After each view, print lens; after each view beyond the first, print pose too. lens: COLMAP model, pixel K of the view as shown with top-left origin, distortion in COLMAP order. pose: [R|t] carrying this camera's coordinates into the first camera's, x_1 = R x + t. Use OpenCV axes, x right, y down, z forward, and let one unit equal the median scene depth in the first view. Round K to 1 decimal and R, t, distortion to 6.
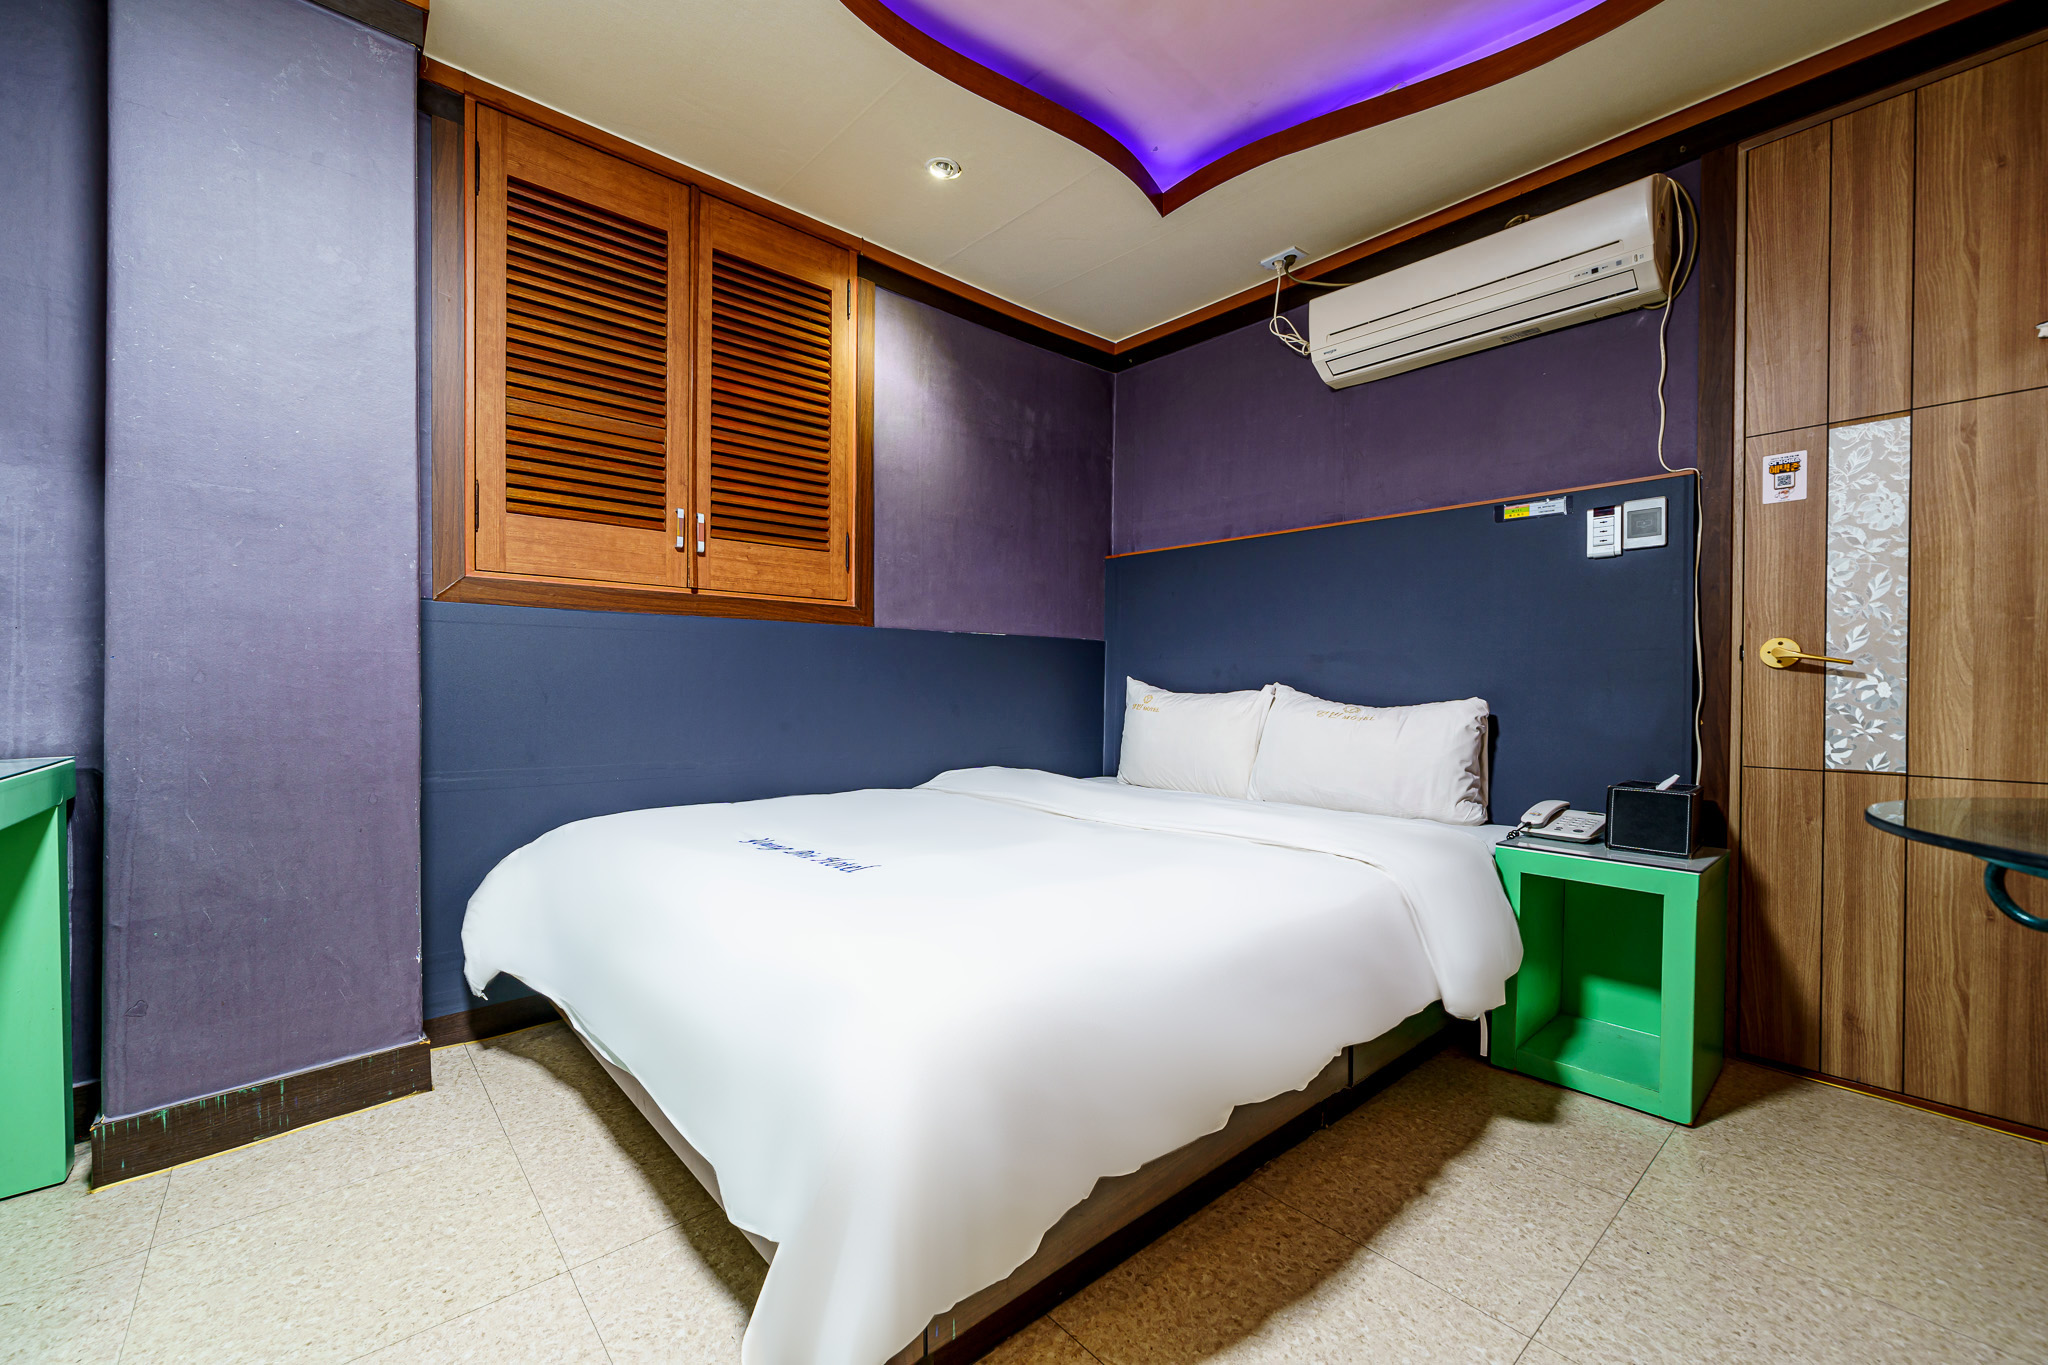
lens RADIAL K [[828.3, 0, 1024.0], [0, 828.3, 682.5], [0, 0, 1]] dist [0.000667, 0.000205]
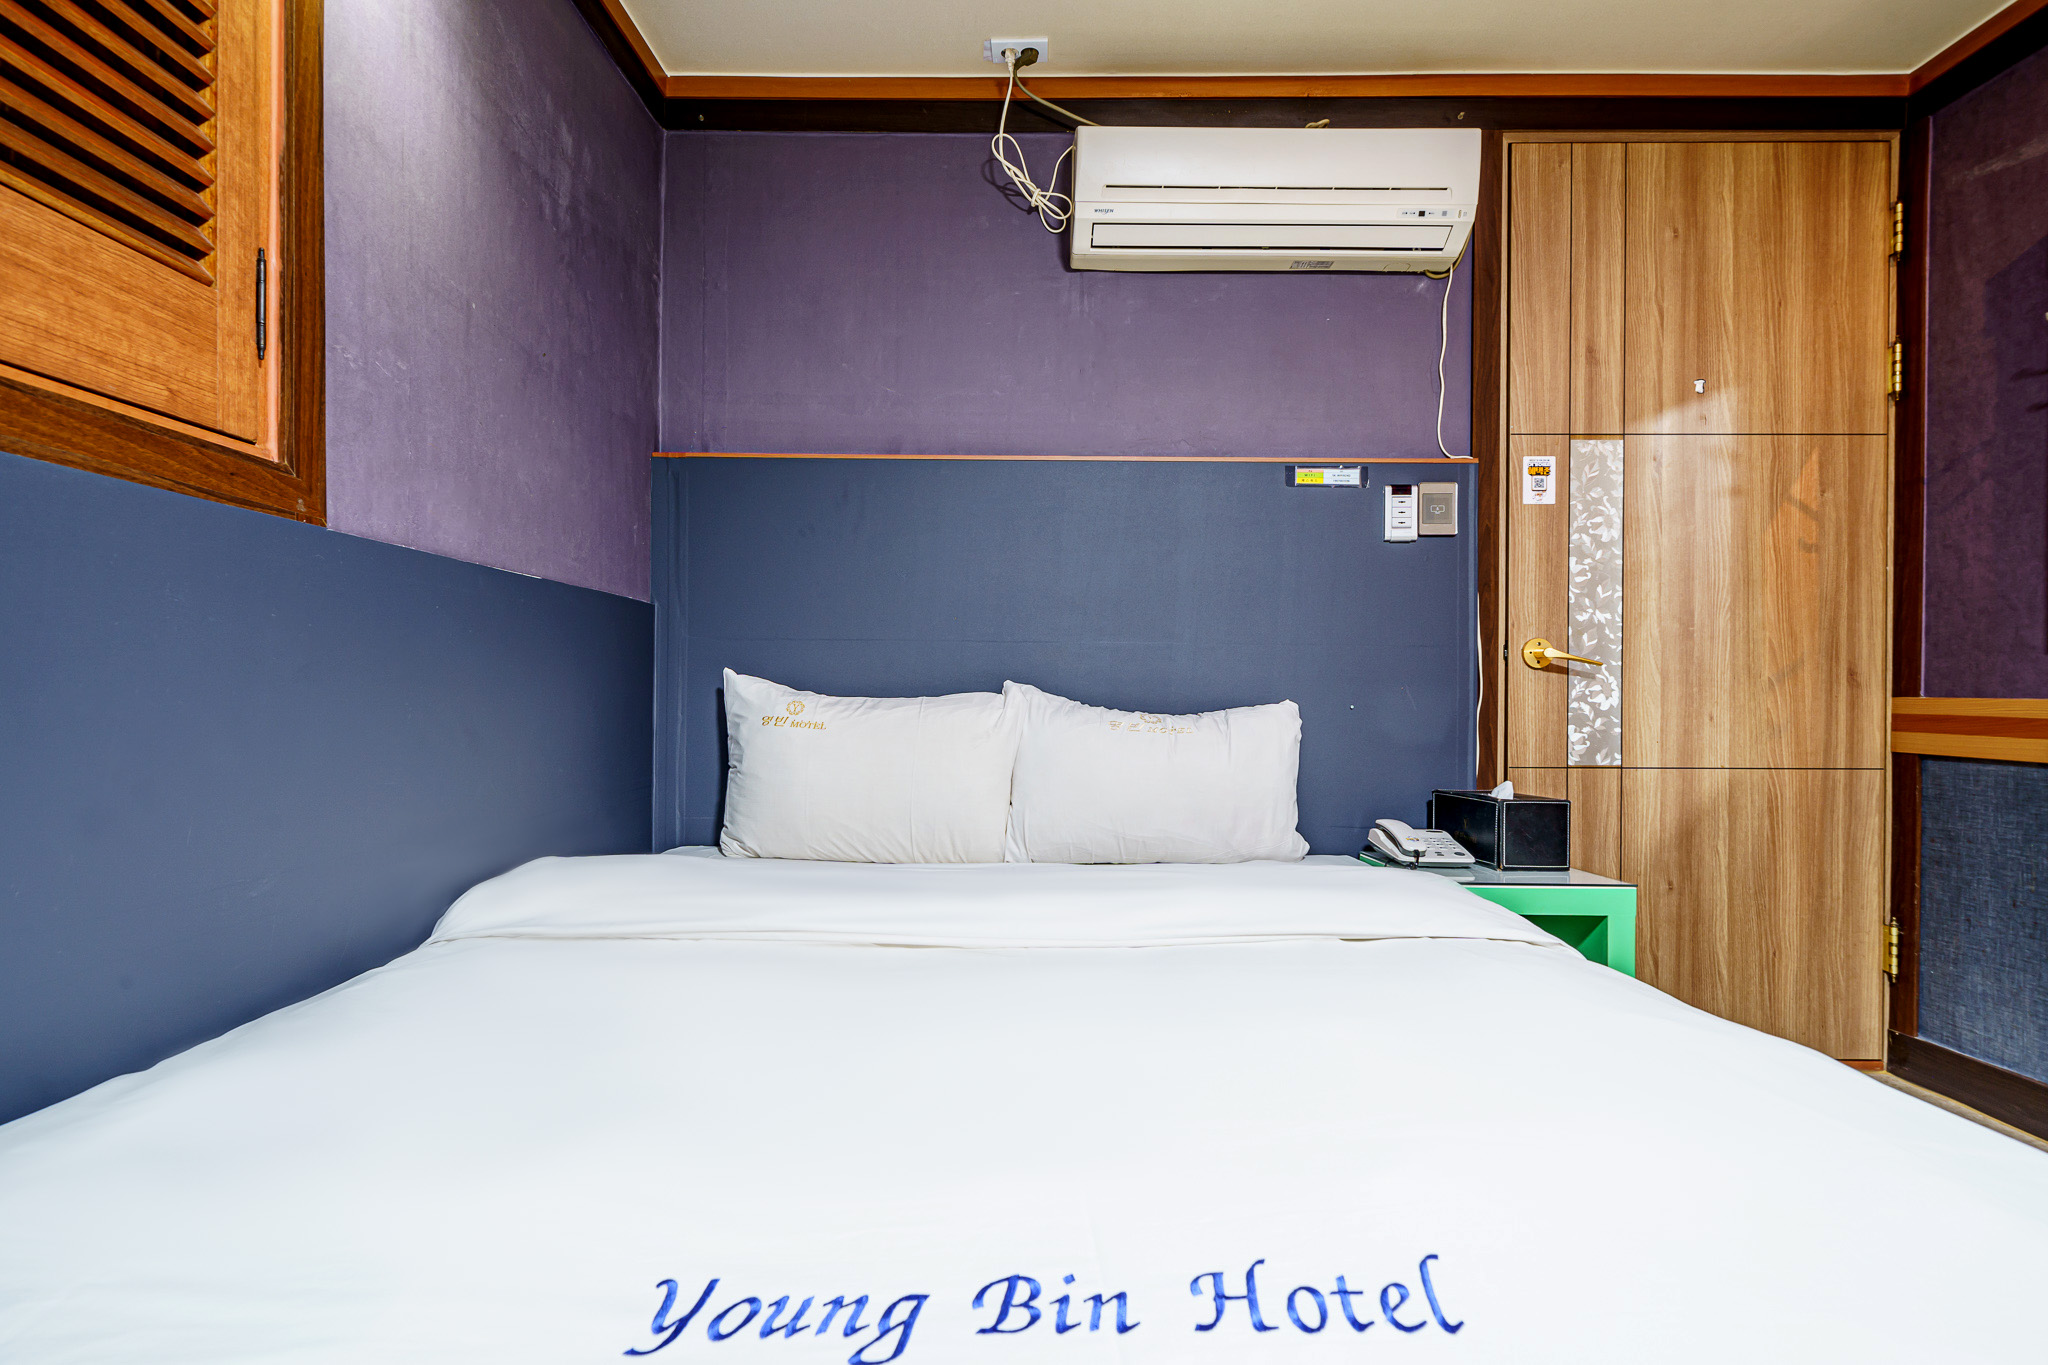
lens RADIAL K [[1012.0, 0, 1021.6], [0, 1012.0, 687.3], [0, 0, 1]] dist [0.002550, 0.000307]
pose [[0.671515, -0.001852, 0.740989, -0.380945], [-0.003832, 0.999975, 0.005971, 0.000590], [-0.740981, -0.006849, 0.671491, 0.570678]]
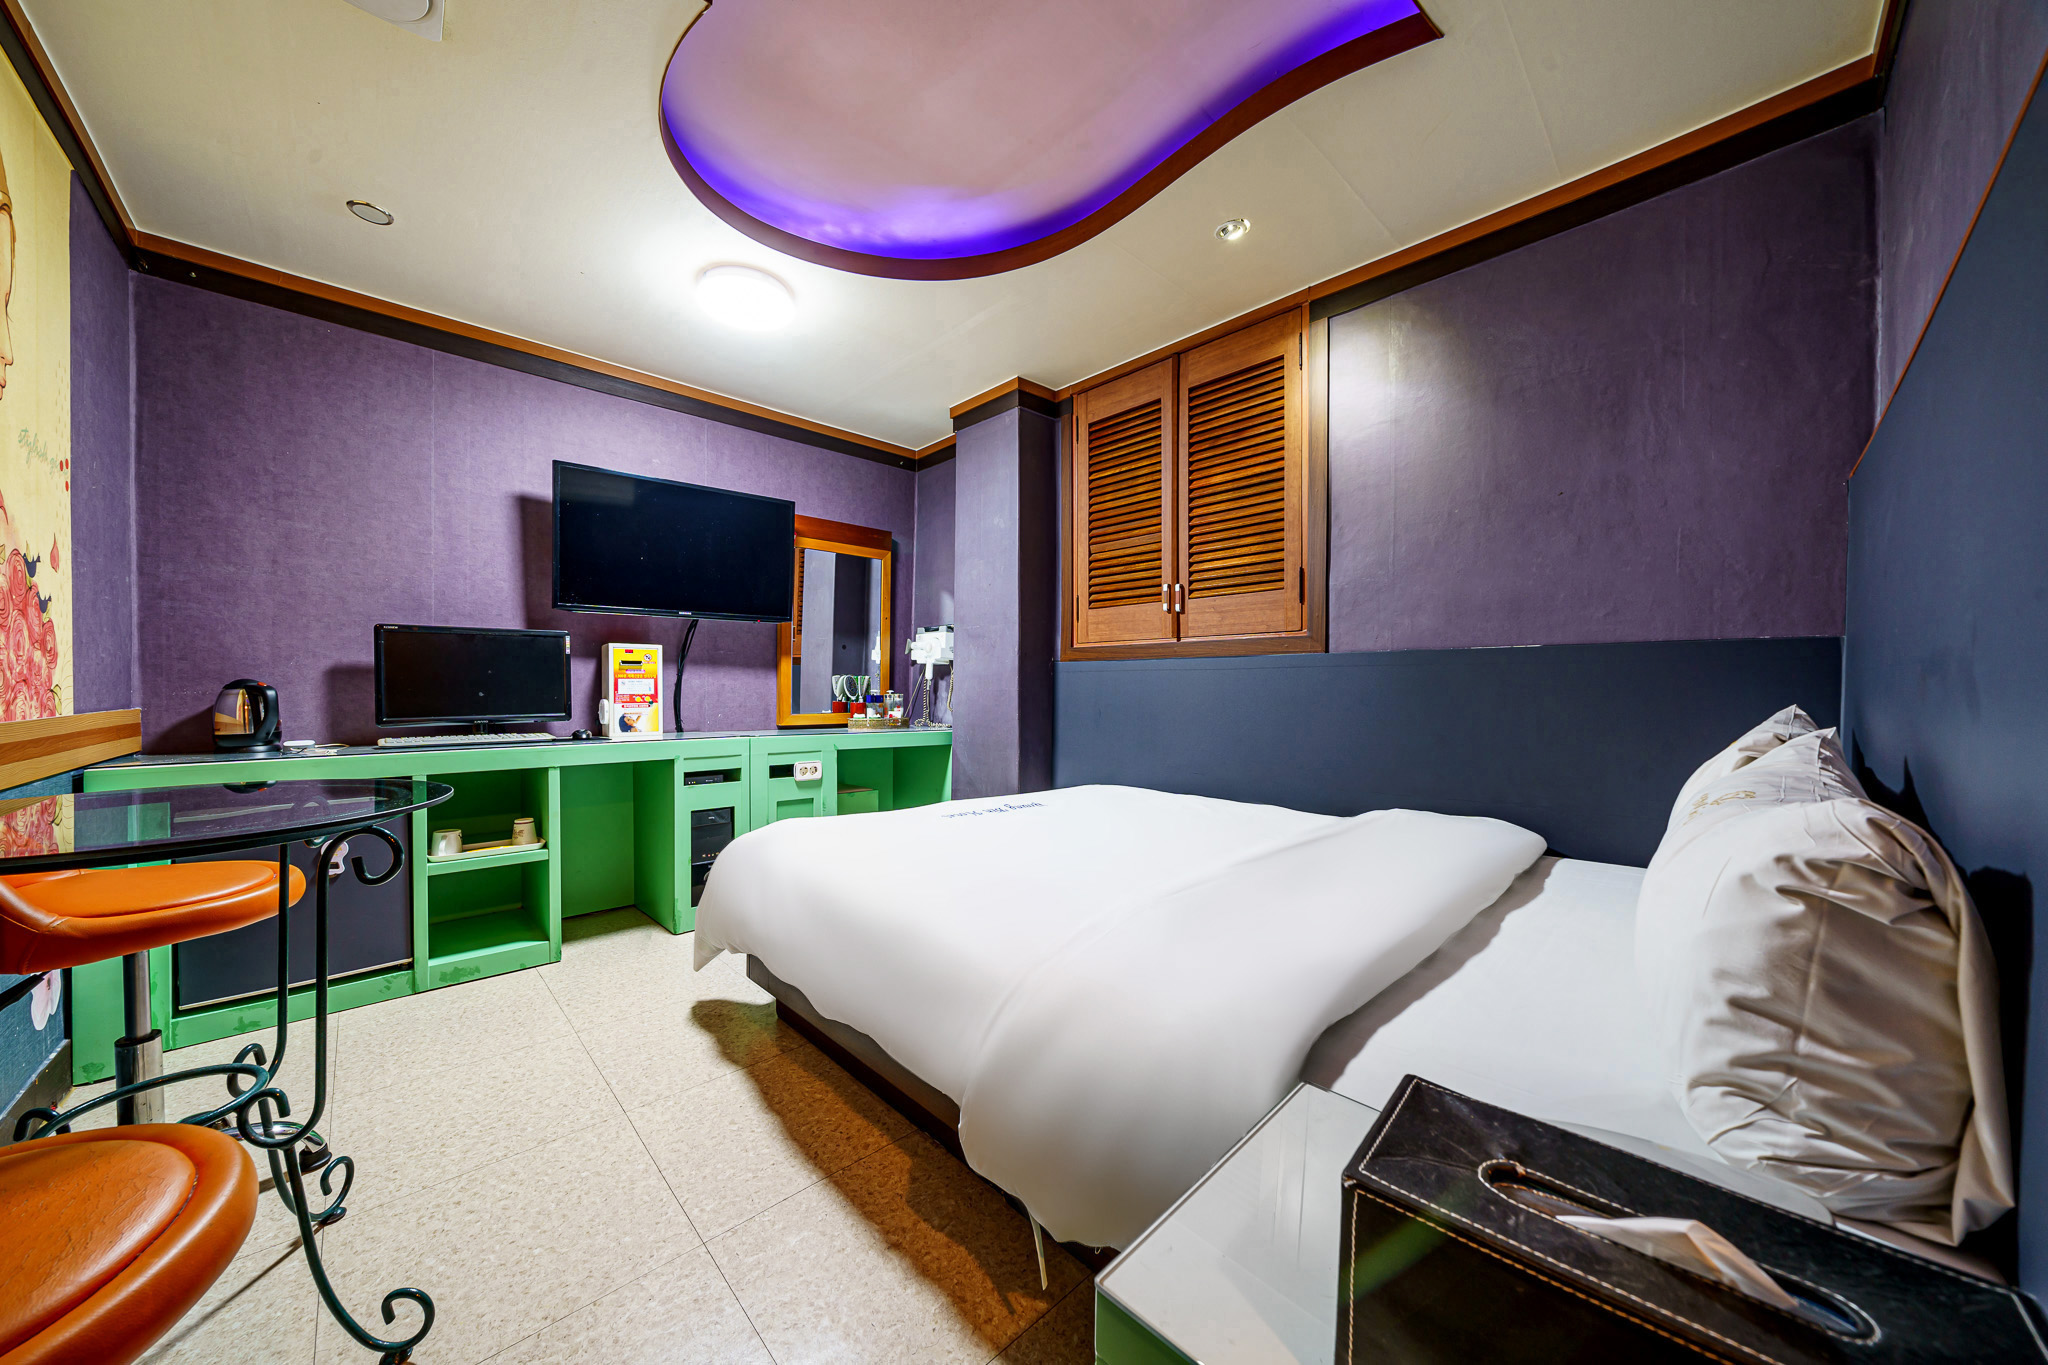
lens RADIAL K [[706.7, 0, 992.2], [0, 706.7, 688.9], [0, 0, 1]] dist [-0.012973, 0.000247]
pose [[0.007639, -0.005082, -0.999958, 0.842213], [-0.001695, 0.999986, -0.005095, -0.021774], [0.999969, 0.001734, 0.007631, 0.715934]]
